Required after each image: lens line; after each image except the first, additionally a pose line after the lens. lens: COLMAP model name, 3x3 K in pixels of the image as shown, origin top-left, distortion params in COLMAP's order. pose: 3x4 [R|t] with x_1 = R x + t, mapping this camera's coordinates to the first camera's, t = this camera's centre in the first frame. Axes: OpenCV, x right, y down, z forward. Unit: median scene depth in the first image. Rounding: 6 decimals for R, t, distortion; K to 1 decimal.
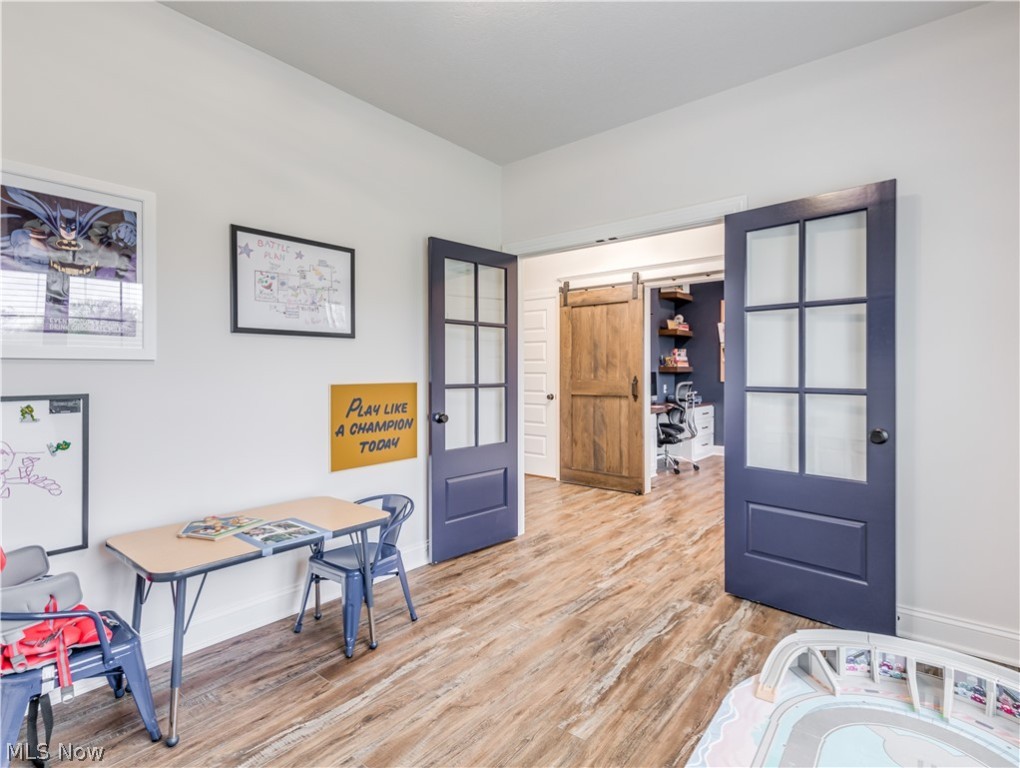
lens RADIAL K [[515.8, 0, 507.8], [0, 515.8, 387.2], [0, 0, 1]] dist [0.003785, 0.000489]
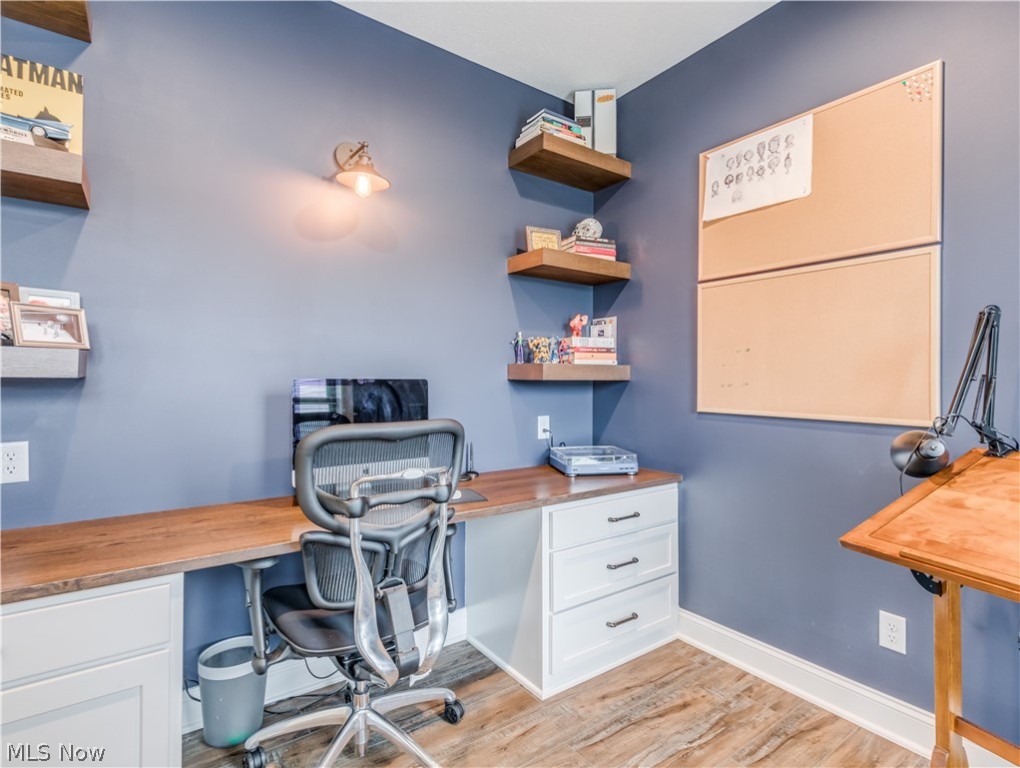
lens RADIAL K [[515.8, 0, 507.8], [0, 515.8, 387.2], [0, 0, 1]] dist [0.003785, 0.000489]
pose [[0.967379, 0.006667, -0.253246, 0.131488], [-0.012057, 0.999732, -0.019739, -0.006033], [0.253046, 0.022149, 0.967201, 0.230443]]
